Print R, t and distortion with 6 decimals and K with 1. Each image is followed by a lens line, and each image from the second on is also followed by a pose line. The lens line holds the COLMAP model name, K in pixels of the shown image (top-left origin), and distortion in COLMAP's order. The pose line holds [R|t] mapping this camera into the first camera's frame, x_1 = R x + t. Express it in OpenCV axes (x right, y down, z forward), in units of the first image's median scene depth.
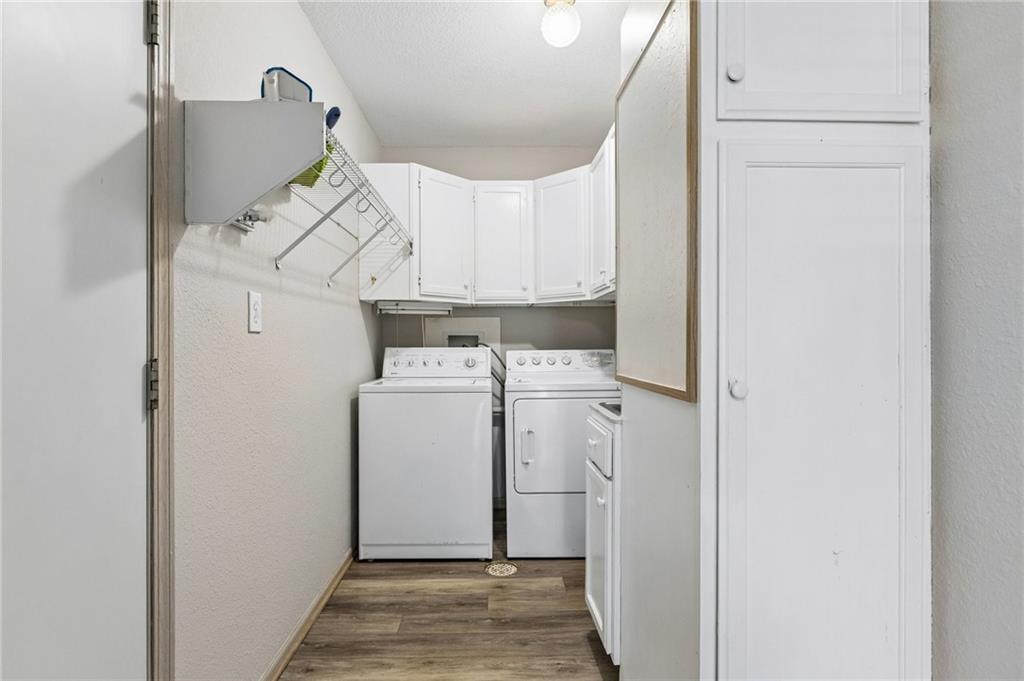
lens RADIAL K [[510.0, 0, 503.3], [0, 510.0, 340.3], [0, 0, 1]] dist [-0.003901, -0.000307]
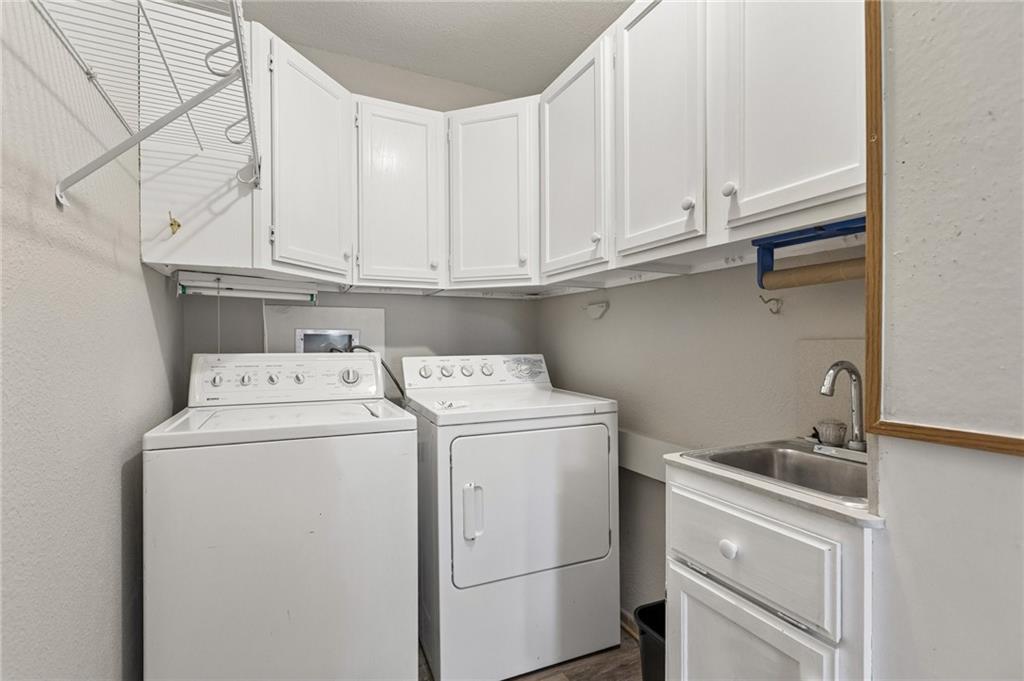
lens RADIAL K [[473.3, 0, 507.6], [0, 473.3, 345.4], [0, 0, 1]] dist [-0.000200, 0.000555]
pose [[0.916513, 0.000349, 0.400004, -0.121983], [-0.003091, 0.999976, 0.006210, 0.000323], [-0.399992, -0.006928, 0.916492, 0.375686]]
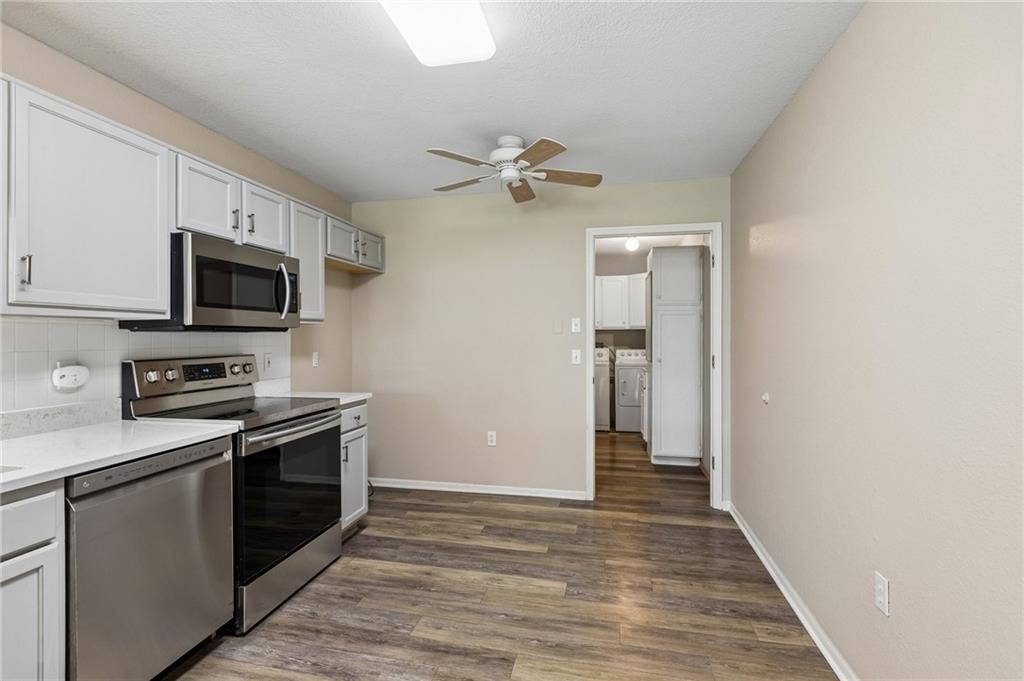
lens RADIAL K [[487.6, 0, 512.0], [0, 487.6, 340.5], [0, 0, 1]] dist [-0.000086, -0.000120]
pose [[0.976661, 0.001420, -0.214782, 0.020793], [0.000503, 0.999960, 0.008898, -0.040253], [0.214787, -0.008799, 0.976621, -1.247866]]
